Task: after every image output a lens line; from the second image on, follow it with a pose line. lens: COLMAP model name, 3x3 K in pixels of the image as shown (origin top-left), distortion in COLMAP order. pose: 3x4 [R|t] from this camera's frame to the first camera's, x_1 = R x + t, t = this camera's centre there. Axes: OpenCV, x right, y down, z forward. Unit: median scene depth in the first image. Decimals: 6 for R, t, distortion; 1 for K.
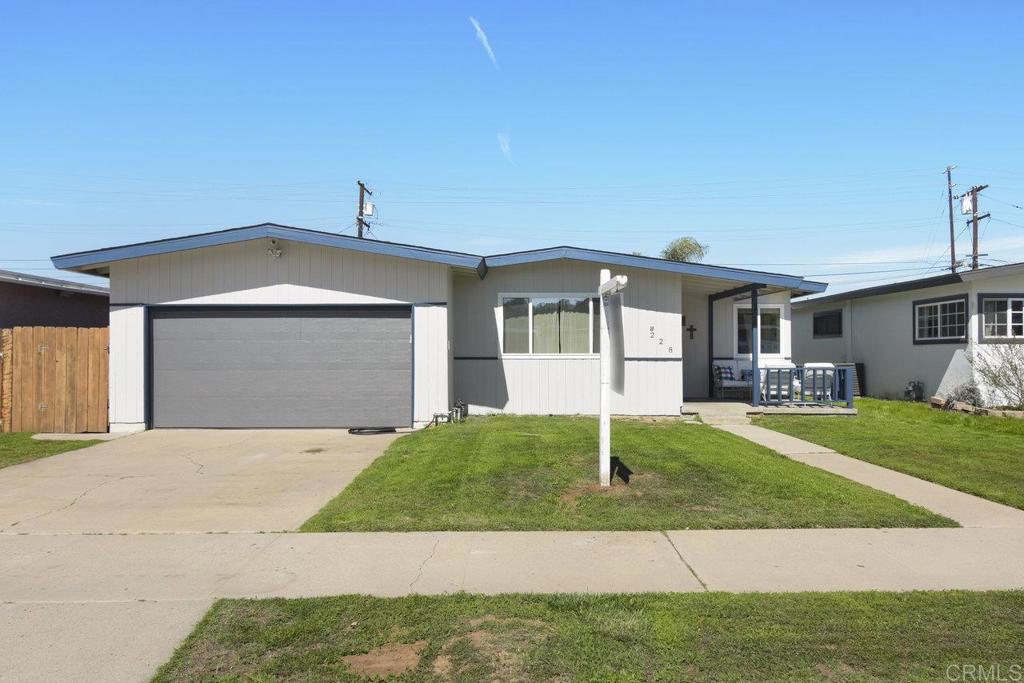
lens RADIAL K [[717.6, 0, 509.5], [0, 717.6, 342.8], [0, 0, 1]] dist [0.001176, 0.000571]
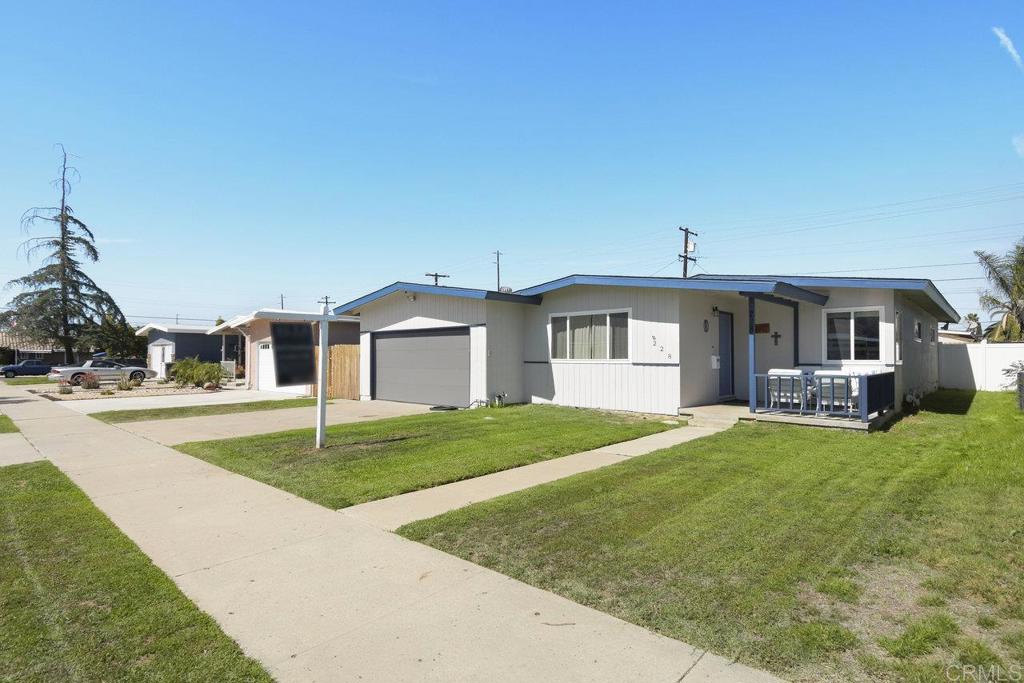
lens RADIAL K [[524.4, 0, 511.1], [0, 524.4, 342.4], [0, 0, 1]] dist [-0.003282, -0.000332]
pose [[0.731927, -0.017675, -0.681154, 0.599828], [0.008132, 0.999819, -0.017206, 0.000405], [0.681335, 0.007054, 0.731938, 0.235049]]
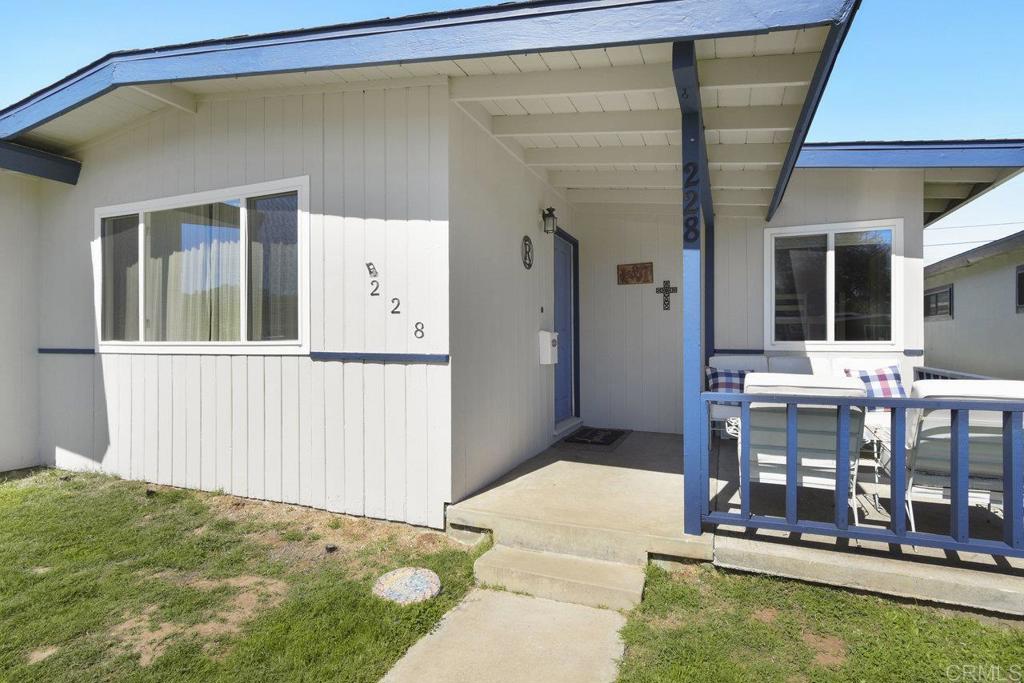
lens RADIAL K [[520.9, 0, 515.0], [0, 520.9, 342.0], [0, 0, 1]] dist [0.007210, 0.001045]
pose [[0.926436, -0.000133, -0.376452, 0.357781], [0.006665, 0.999849, 0.016048, 0.011754], [0.376393, -0.017376, 0.926297, 0.791130]]
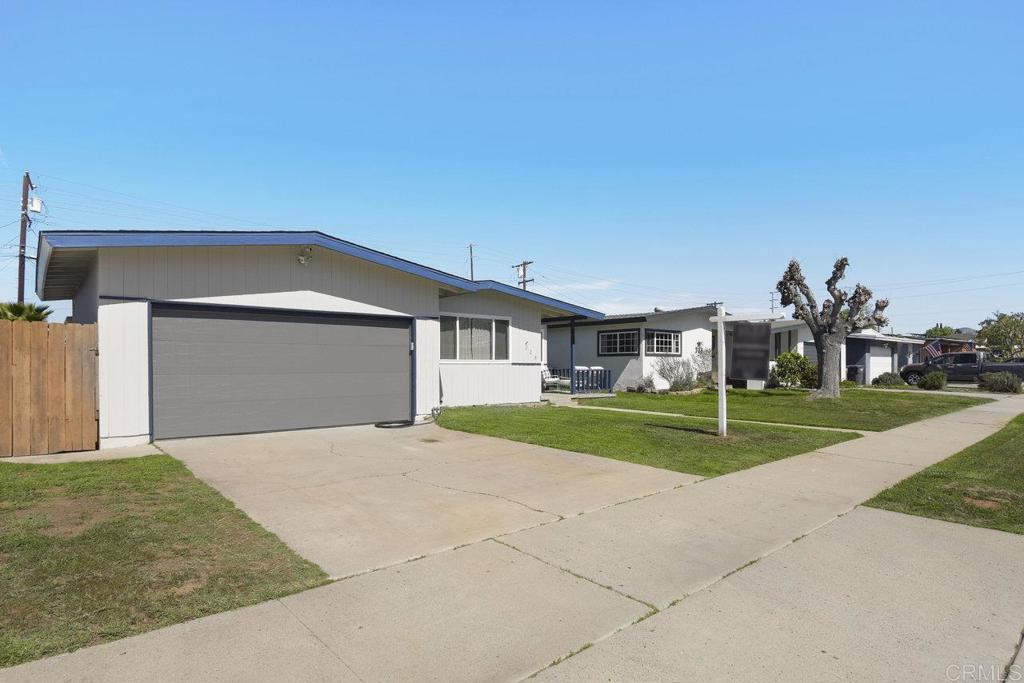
lens RADIAL K [[547.0, 0, 517.4], [0, 547.0, 370.1], [0, 0, 1]] dist [-0.013054, -0.001026]
pose [[0.752713, -0.005263, 0.658328, -0.542271], [-0.012055, 0.999690, 0.021776, 0.011106], [-0.658239, -0.024327, 0.752416, 0.179966]]
